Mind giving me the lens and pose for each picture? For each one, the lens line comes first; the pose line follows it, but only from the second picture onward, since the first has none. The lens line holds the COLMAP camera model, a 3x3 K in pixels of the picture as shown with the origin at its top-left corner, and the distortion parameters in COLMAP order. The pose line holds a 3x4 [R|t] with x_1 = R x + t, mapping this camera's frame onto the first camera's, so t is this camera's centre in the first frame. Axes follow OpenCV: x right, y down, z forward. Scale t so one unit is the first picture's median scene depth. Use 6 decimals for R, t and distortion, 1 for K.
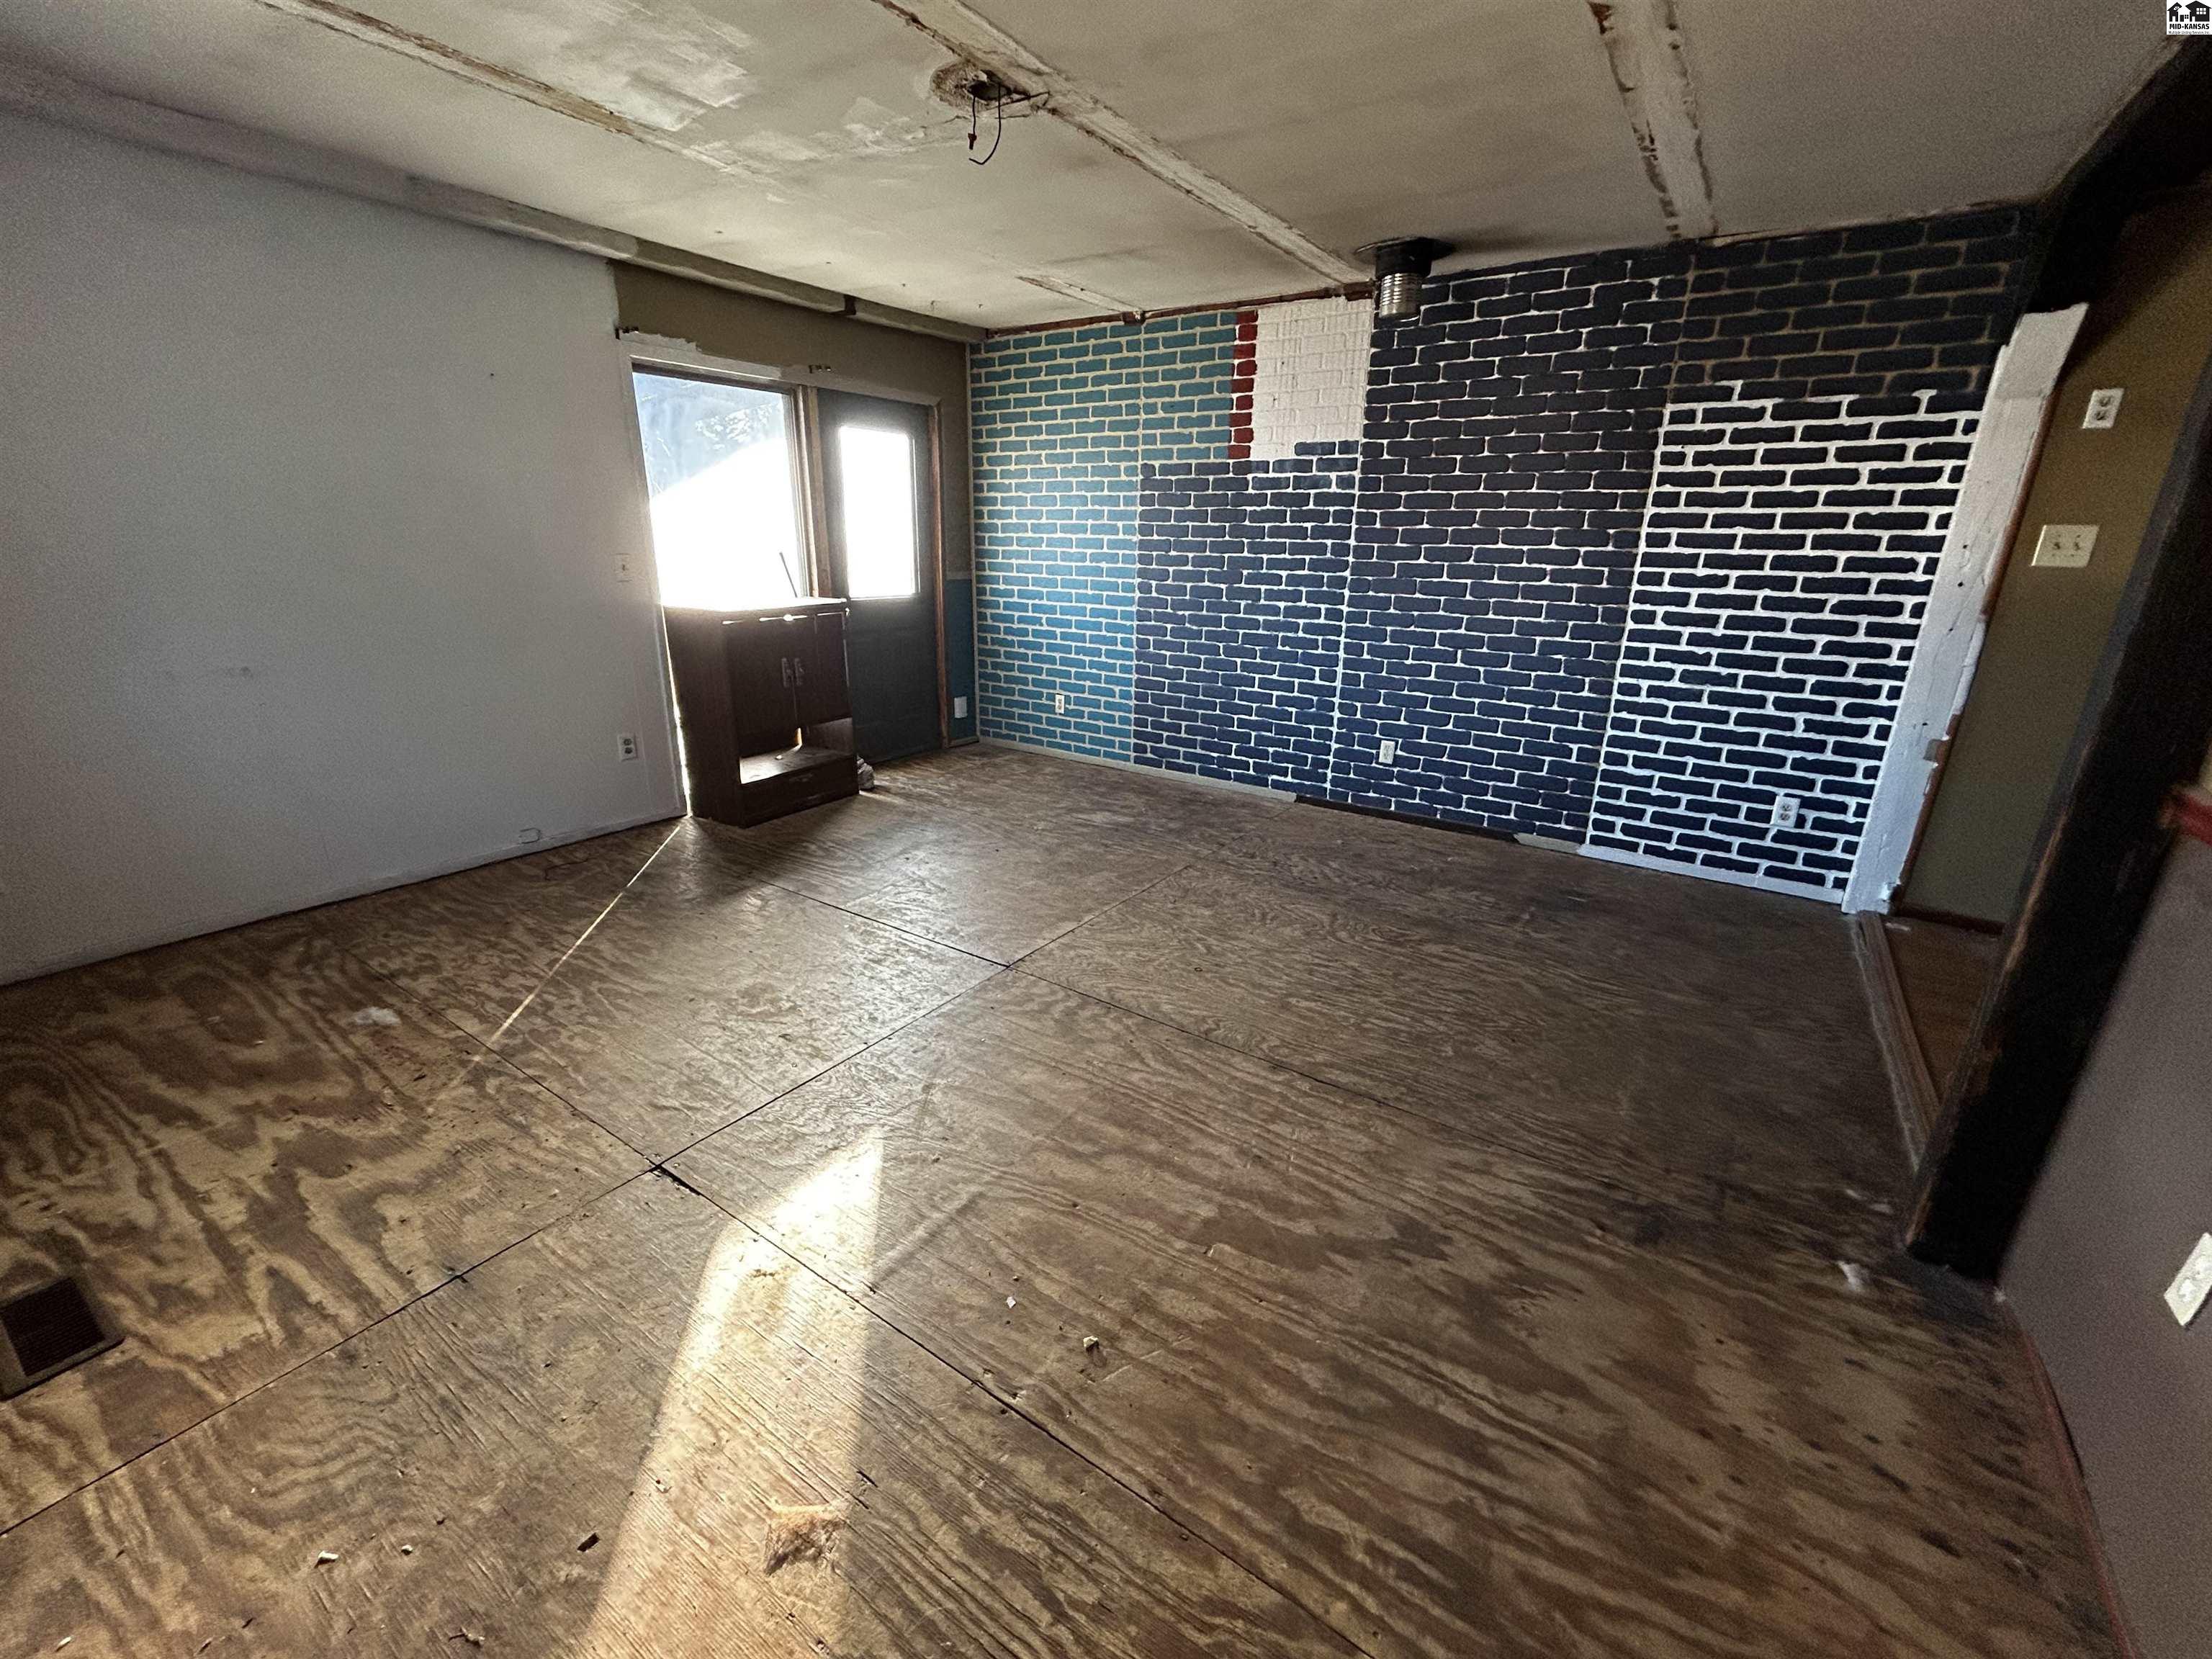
lens RADIAL K [[913.8, 0, 1102.3], [0, 913.8, 833.6], [0, 0, 1]] dist [-0.001217, -0.000472]
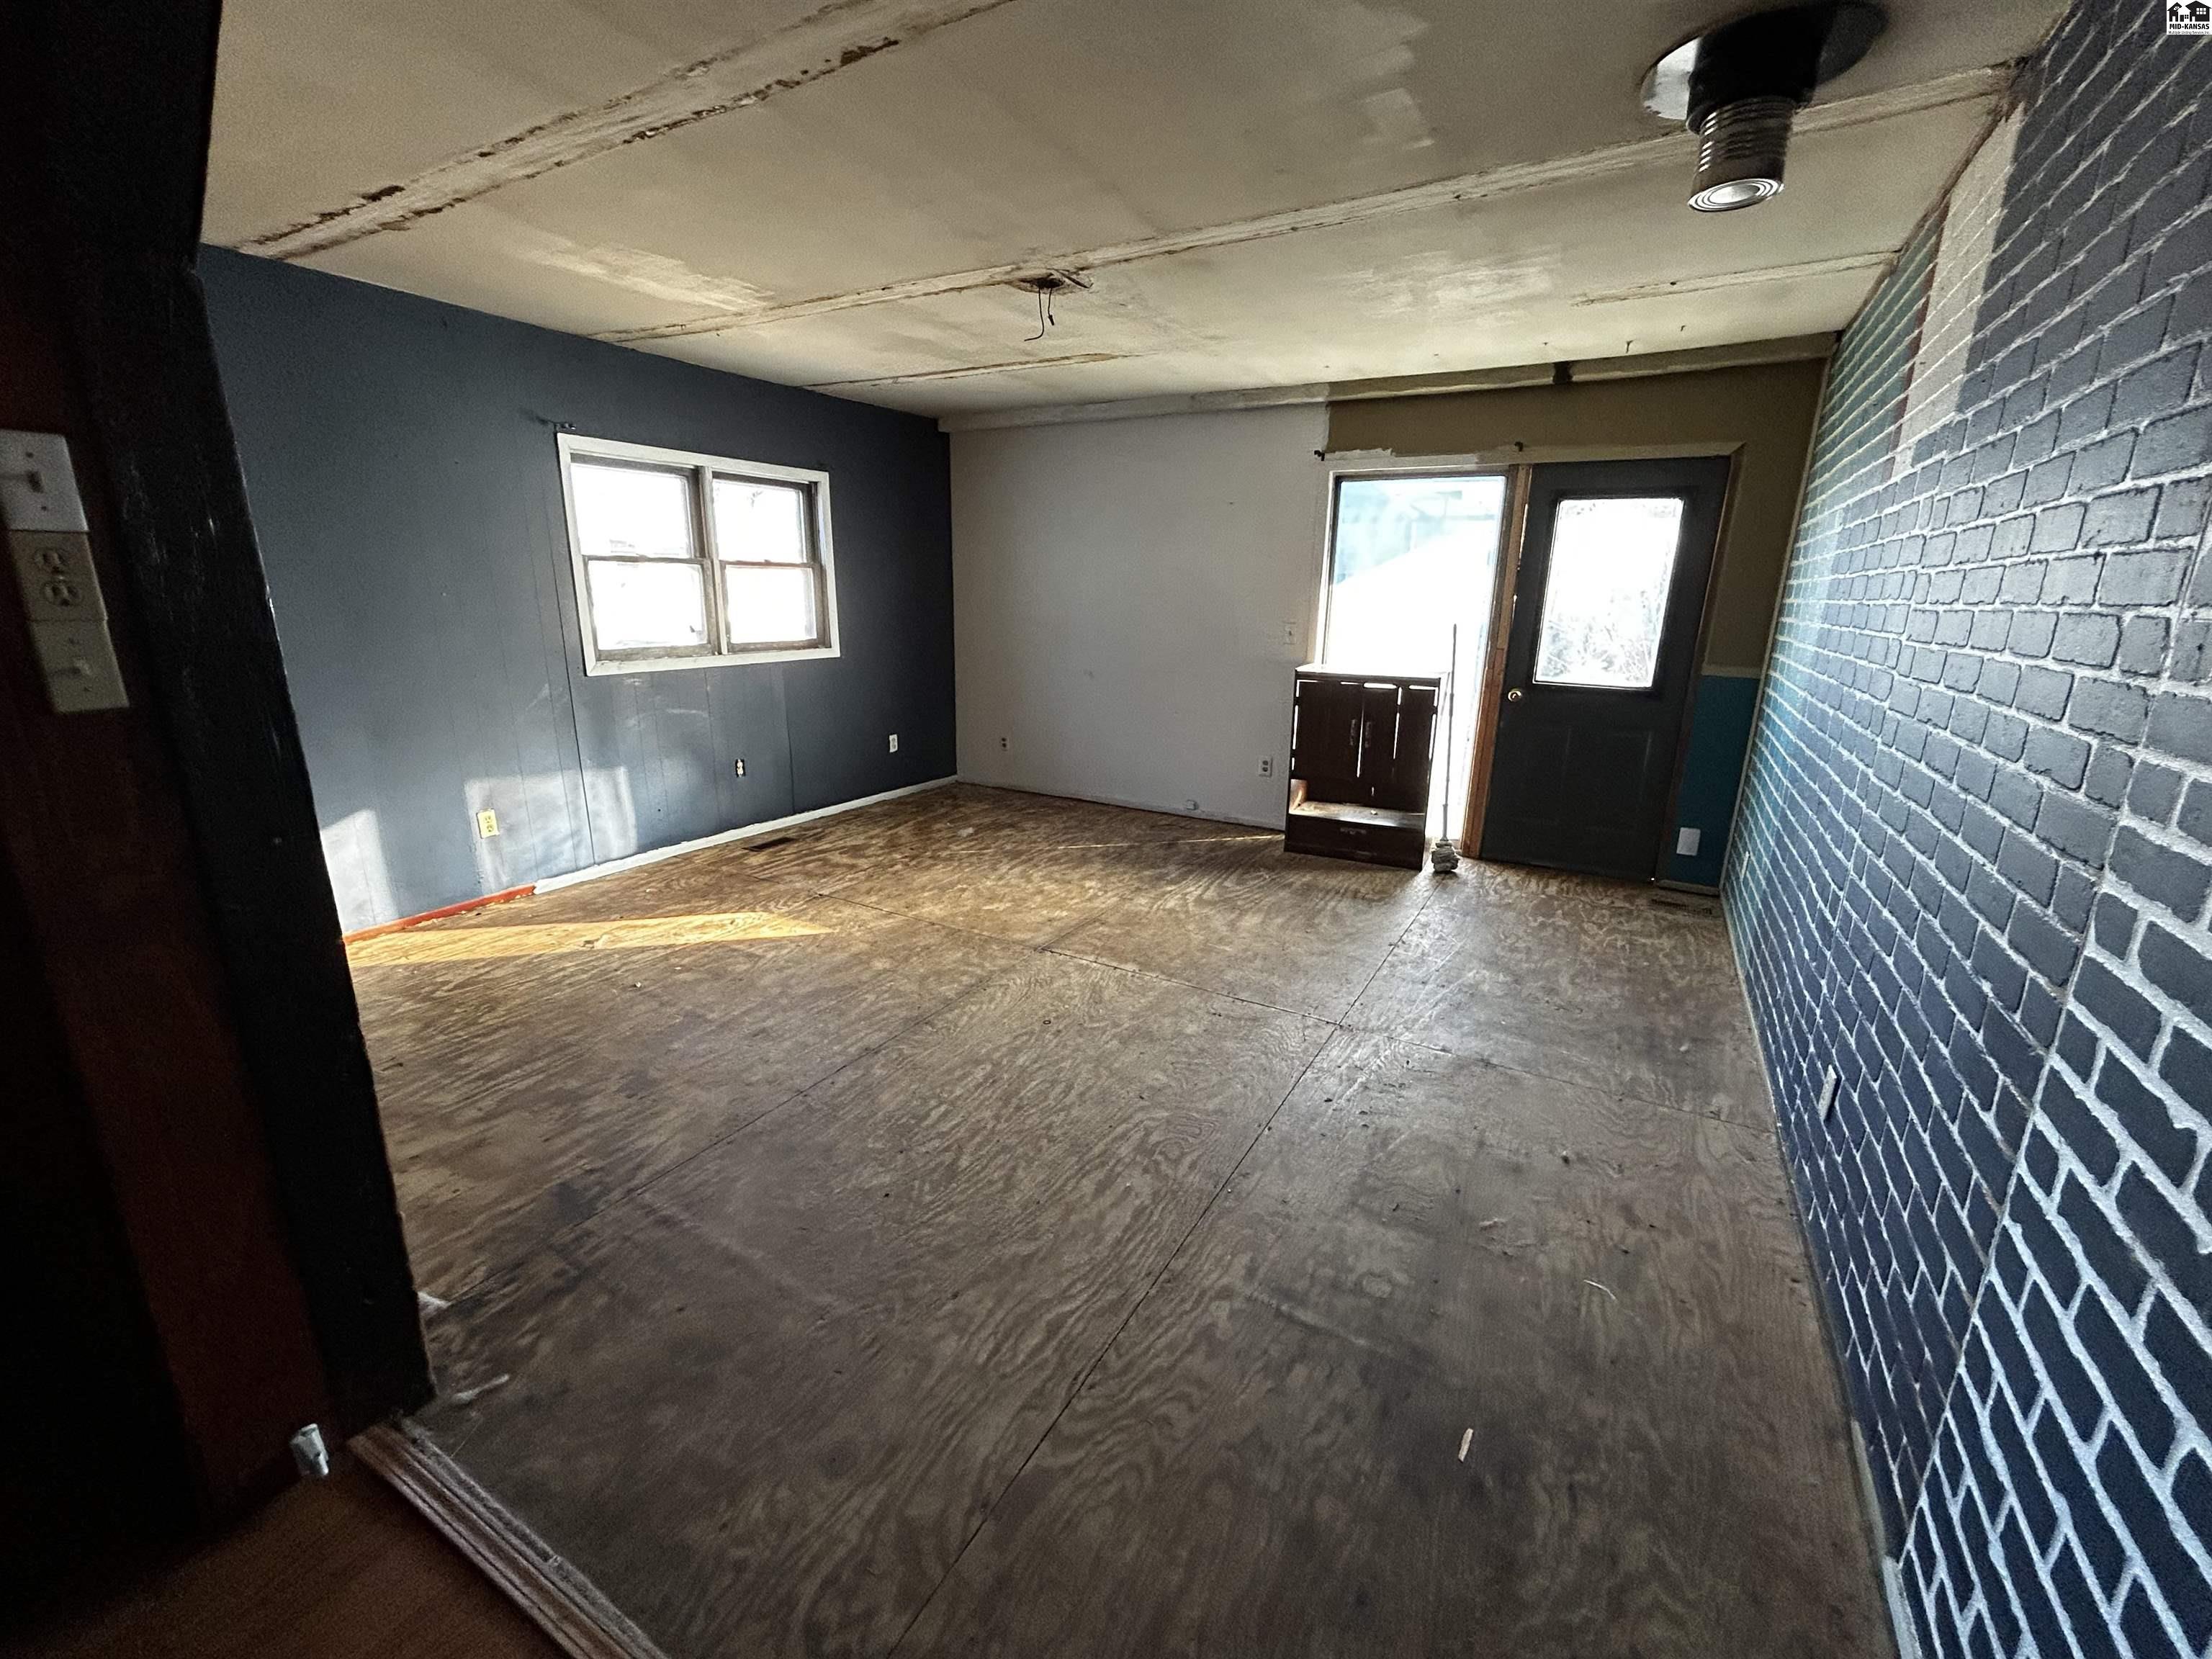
lens RADIAL K [[913.8, 0, 1102.3], [0, 913.8, 833.6], [0, 0, 1]] dist [-0.001217, -0.000472]
pose [[0.074056, 0.245273, -0.966621, 1.208568], [-0.328724, 0.921114, 0.208542, -0.322070], [0.941518, 0.302307, 0.148841, 0.974822]]
